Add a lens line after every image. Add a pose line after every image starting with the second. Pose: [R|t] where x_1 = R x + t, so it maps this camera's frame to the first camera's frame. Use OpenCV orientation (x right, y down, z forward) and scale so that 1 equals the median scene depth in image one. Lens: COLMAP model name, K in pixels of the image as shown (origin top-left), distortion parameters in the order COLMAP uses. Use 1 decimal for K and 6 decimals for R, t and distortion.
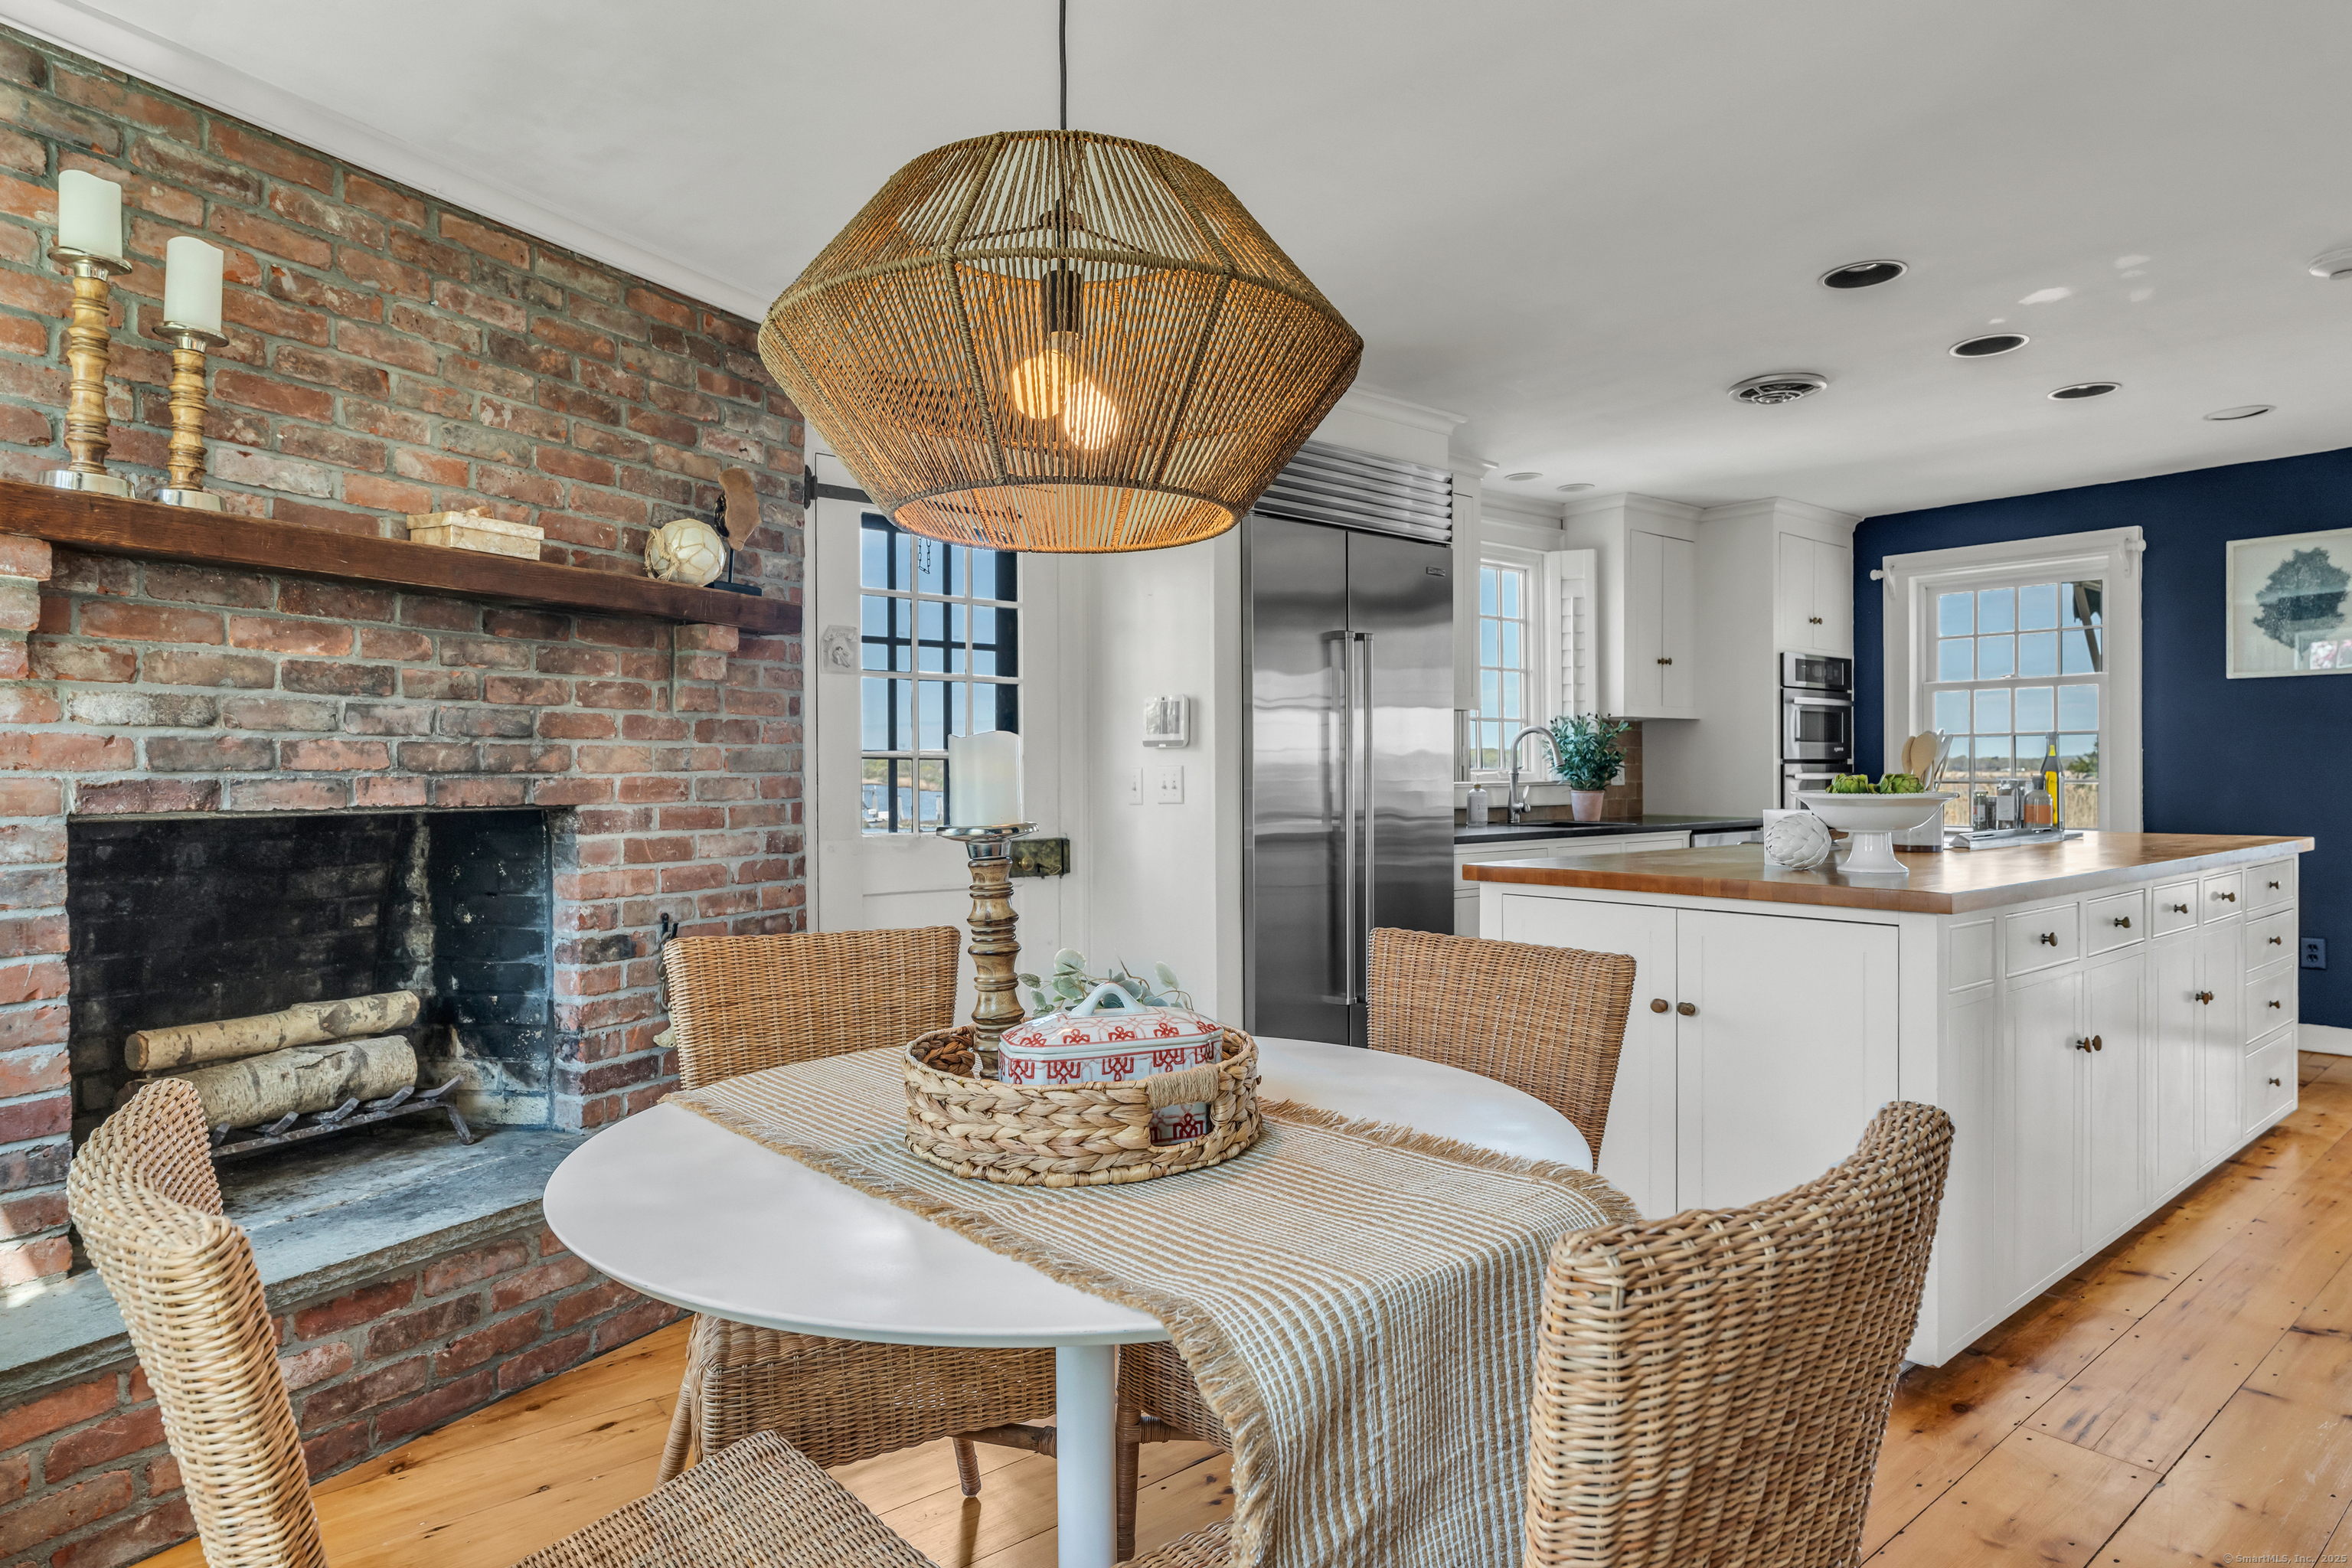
lens RADIAL K [[1330.0, 0, 1167.8], [0, 1330.0, 782.6], [0, 0, 1]] dist [0.006747, -0.004220]
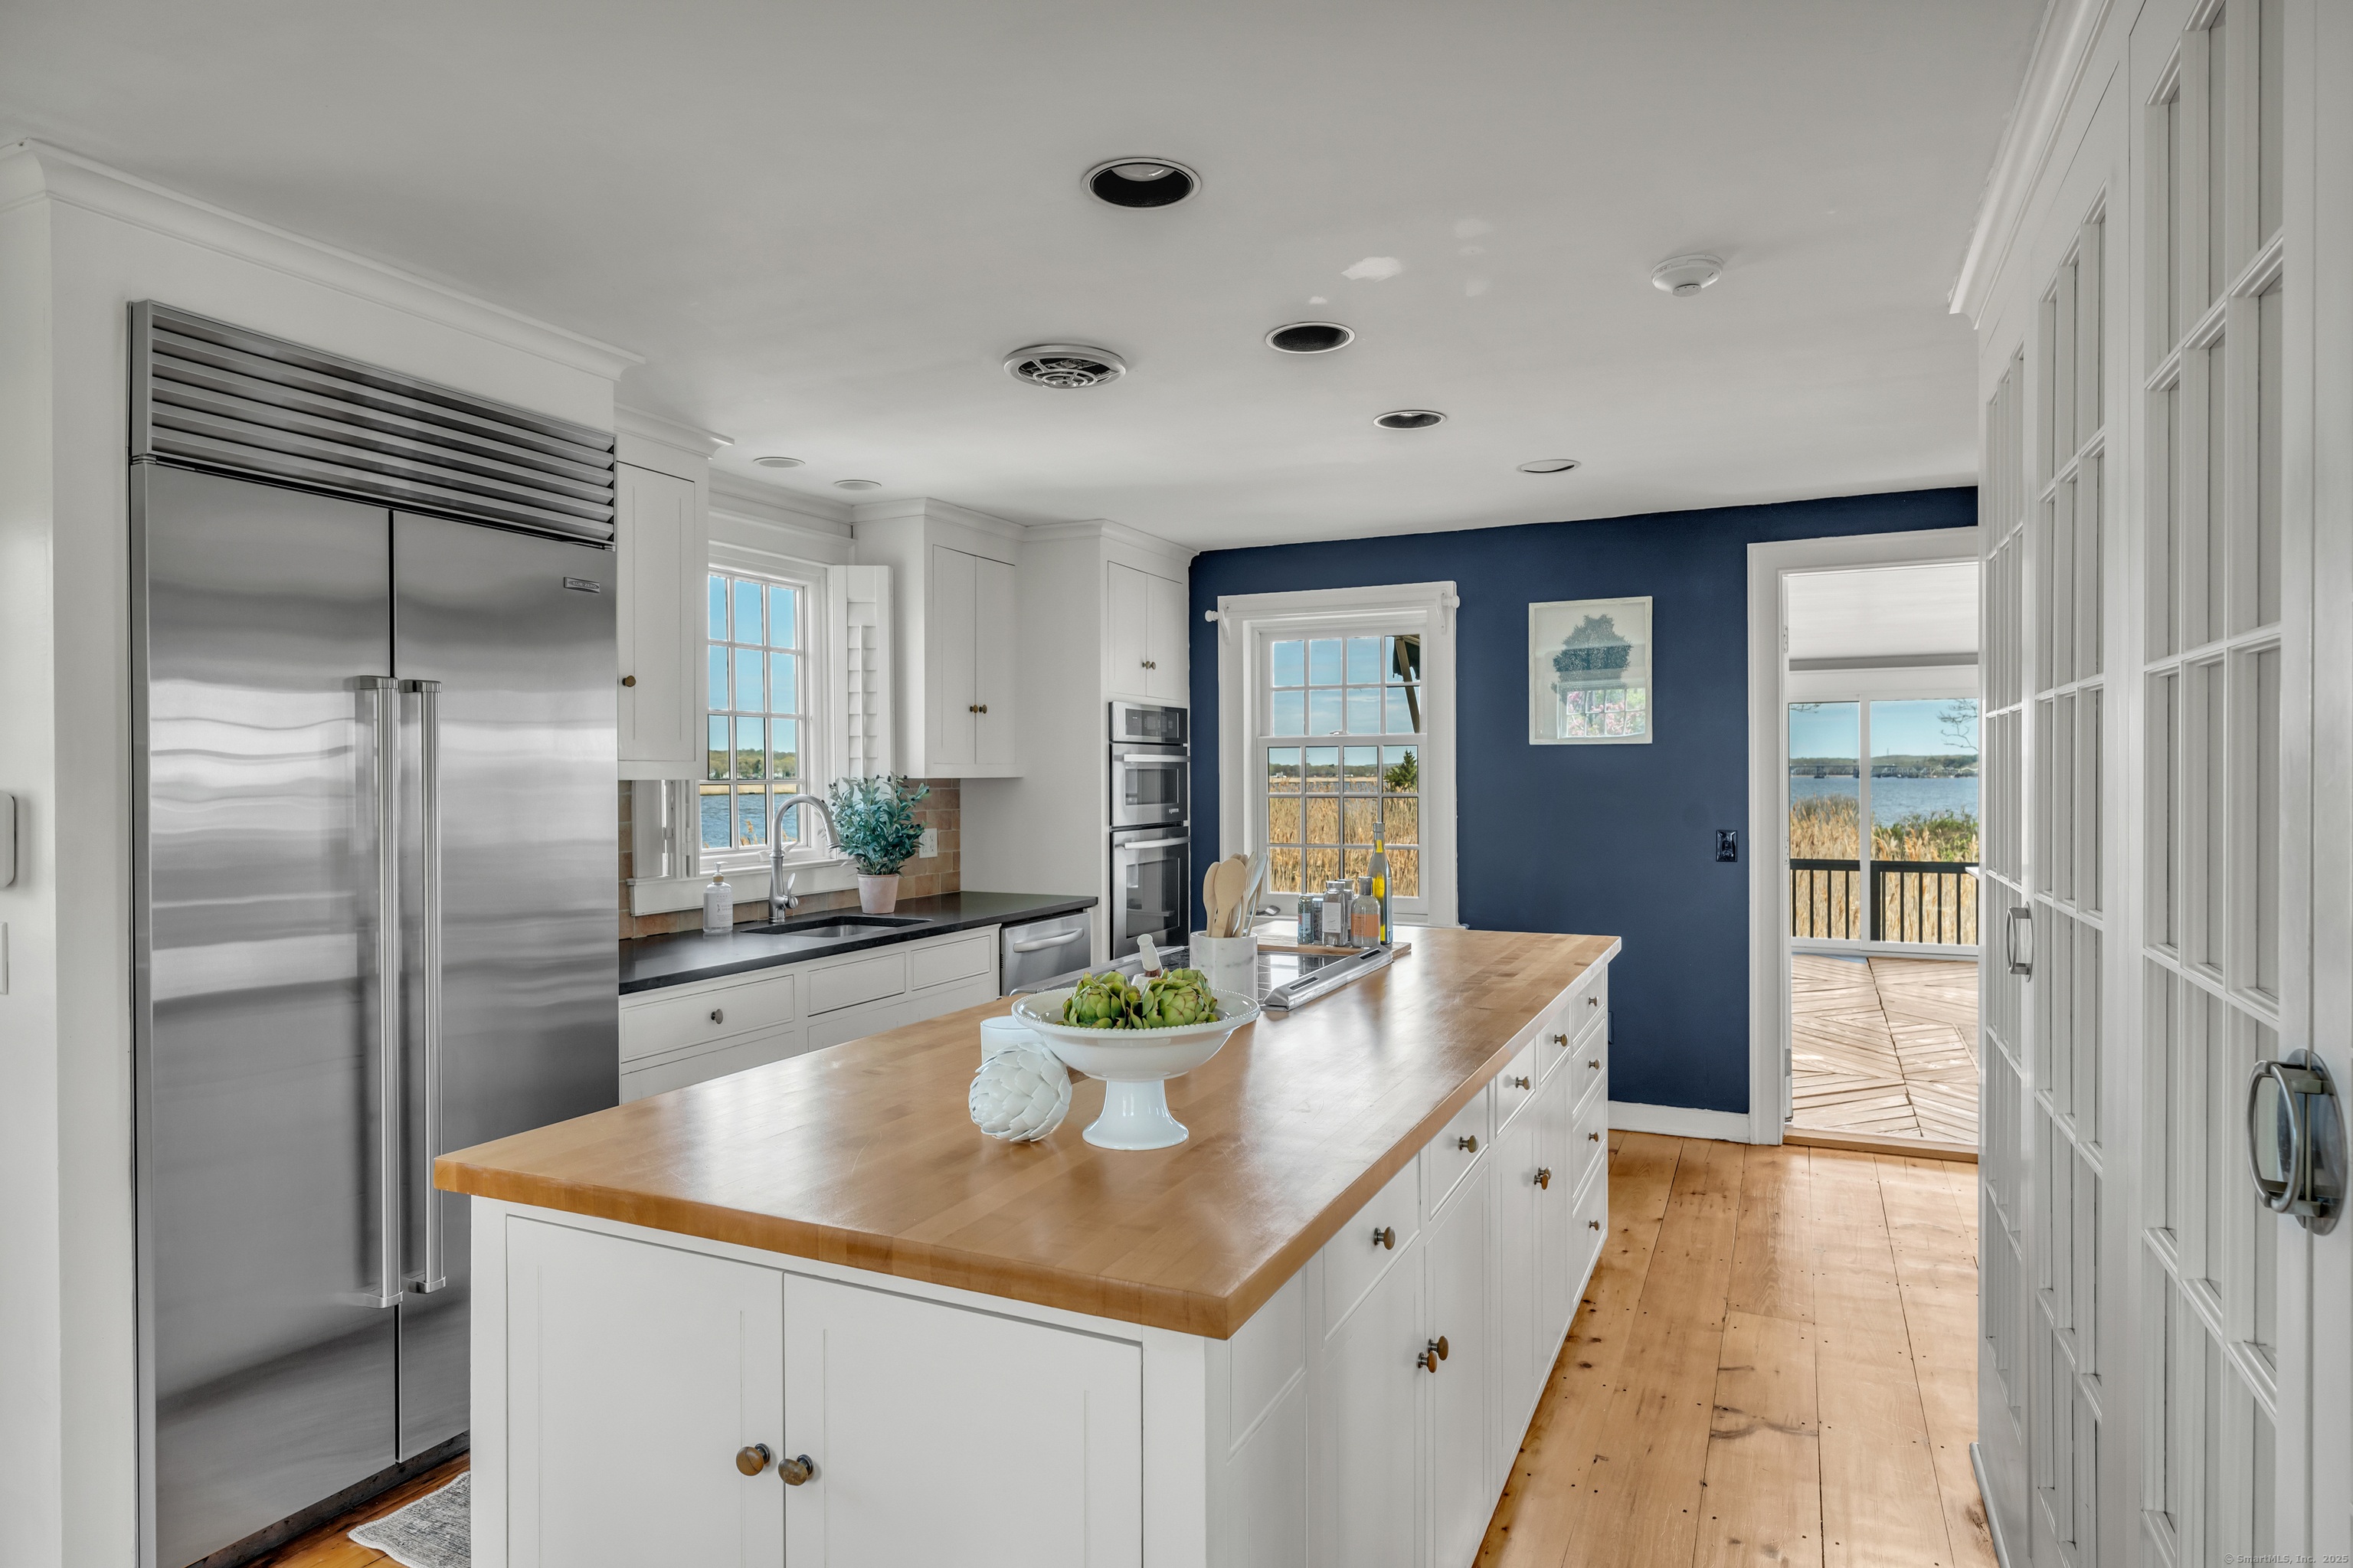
lens RADIAL K [[1330.6, 0, 1169.1], [0, 1330.6, 778.0], [0, 0, 1]] dist [0.006747, -0.004220]
pose [[0.907337, 0.001022, 0.420403, 0.142972], [0.002043, 0.999975, -0.006840, -0.044990], [-0.420400, 0.007065, 0.907312, 0.220768]]
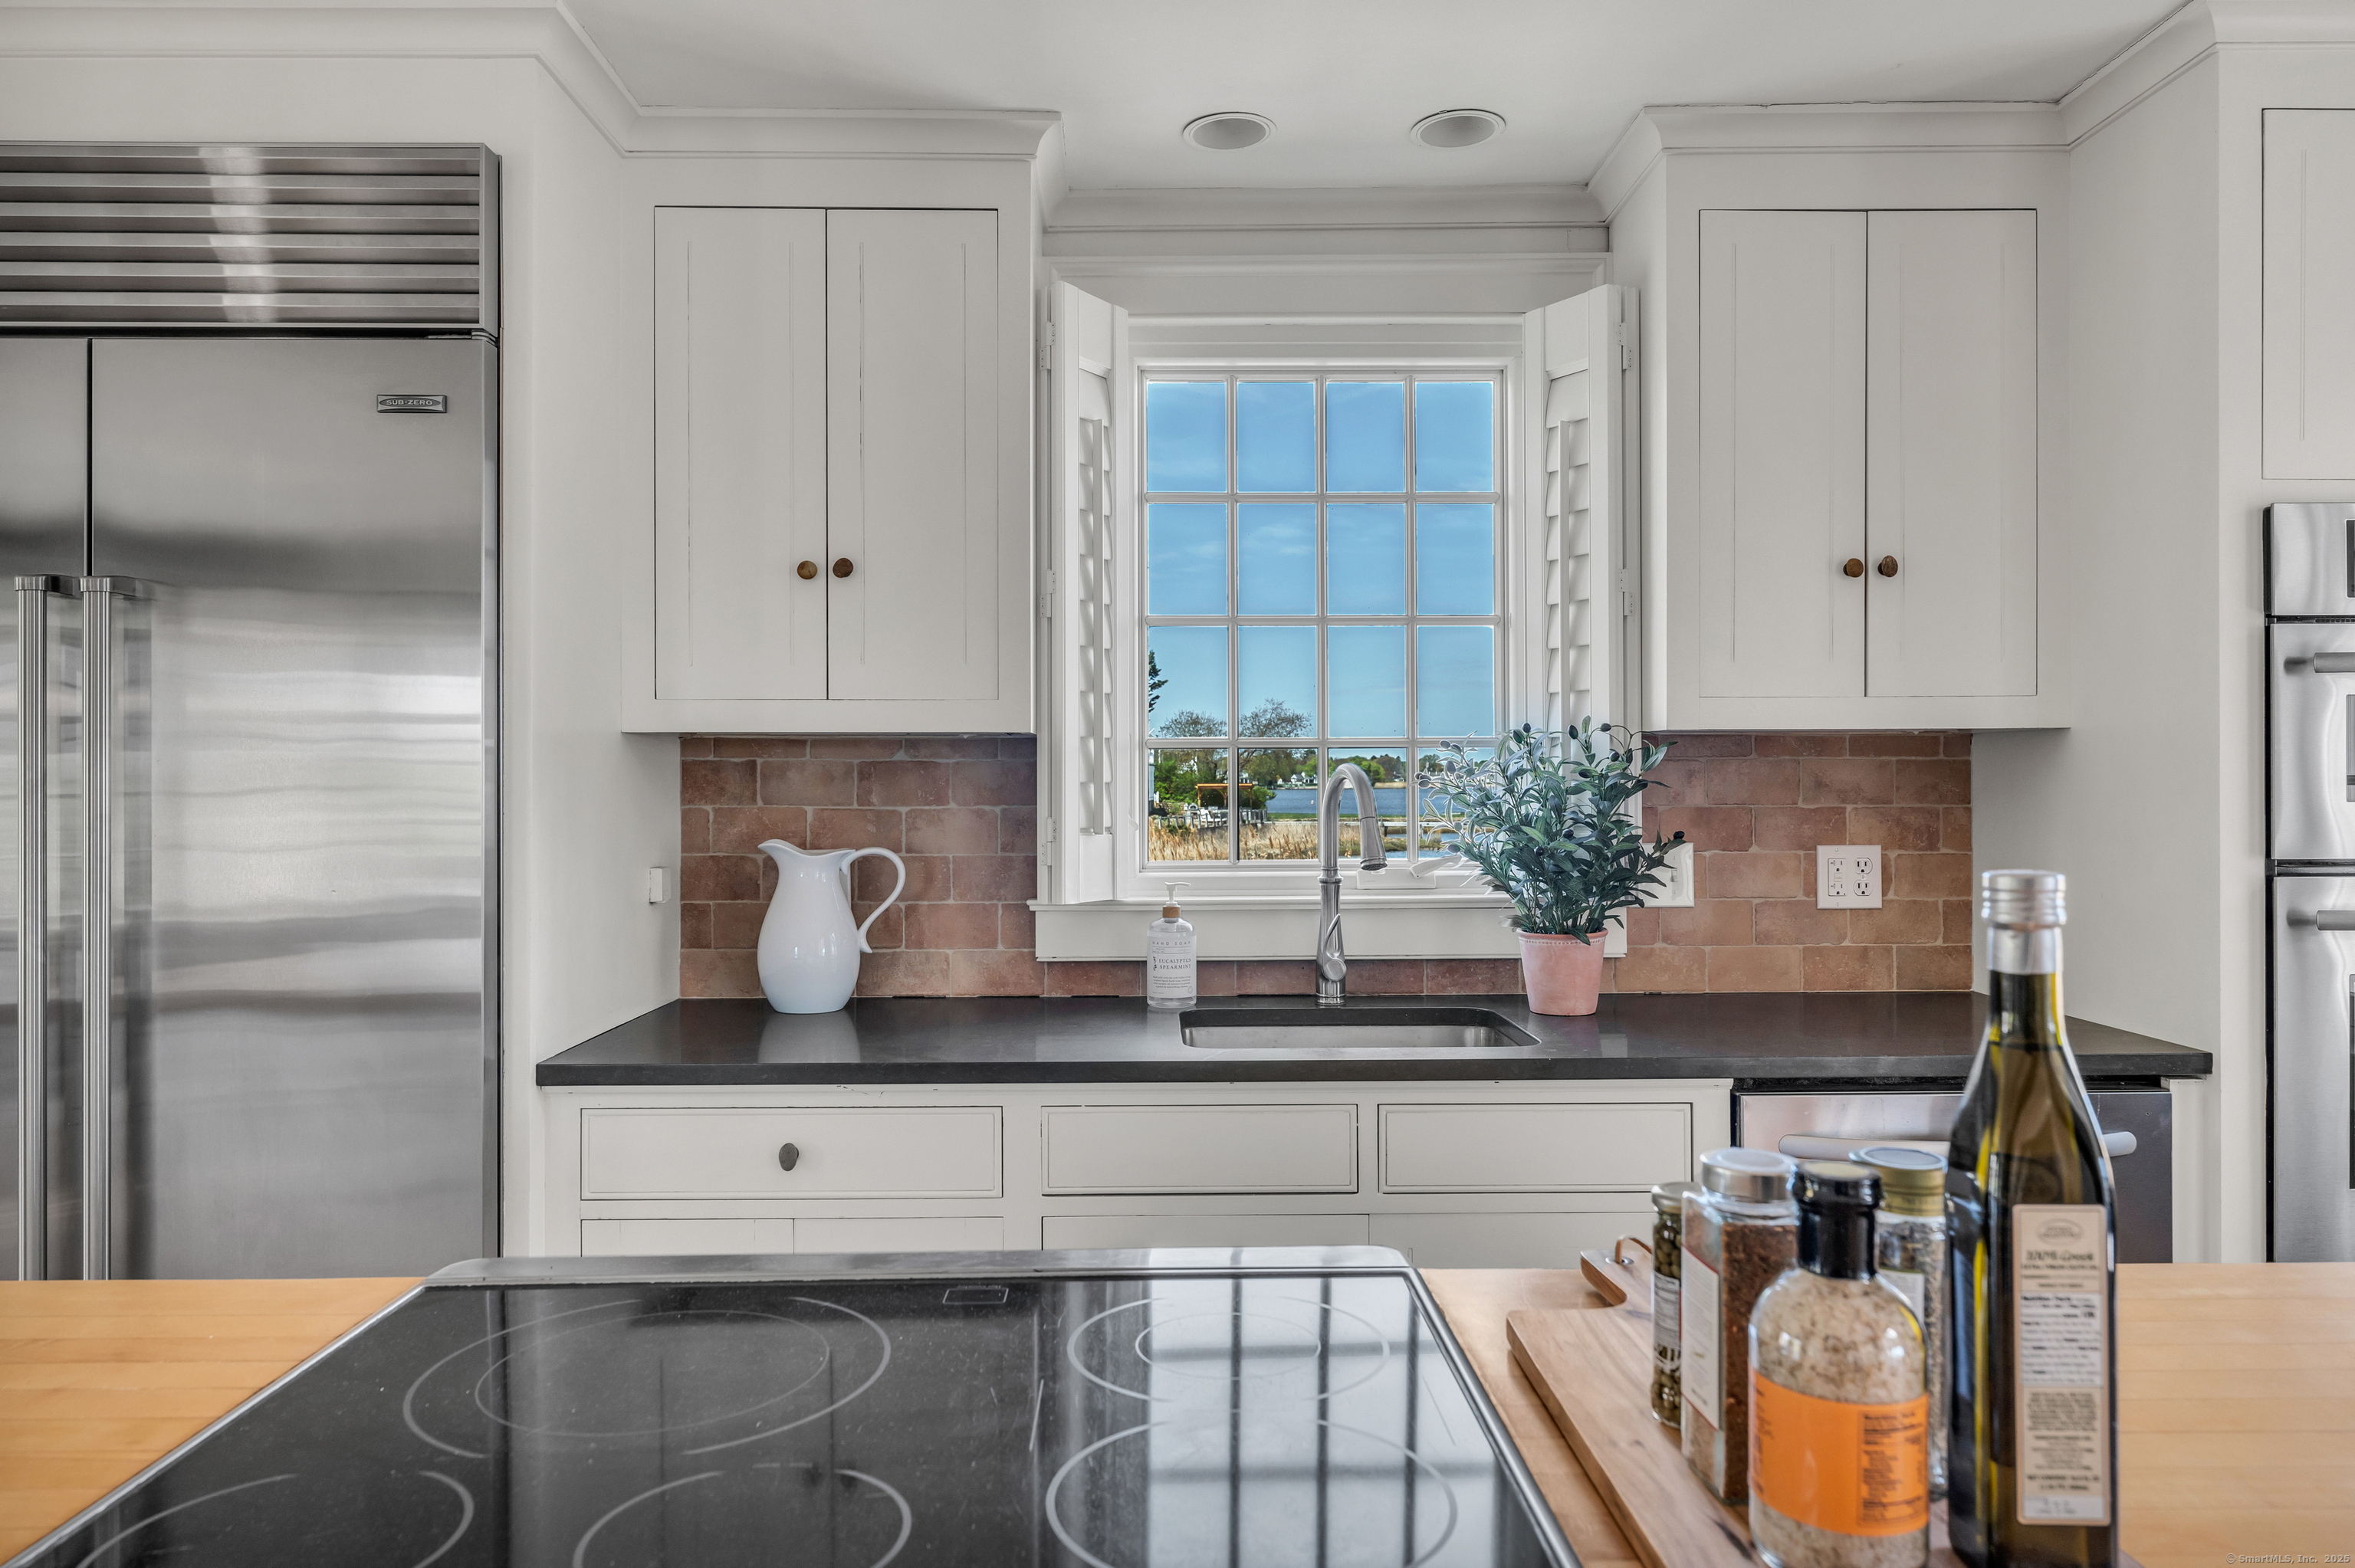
lens RADIAL K [[1566.2, 0, 1176.1], [0, 1566.2, 790.7], [0, 0, 1]] dist [-0.008196, -0.003239]
pose [[0.778088, 0.007893, -0.628106, 0.512944], [-0.005253, 0.999968, 0.006059, -0.036028], [0.628133, -0.001415, 0.778104, 0.595973]]
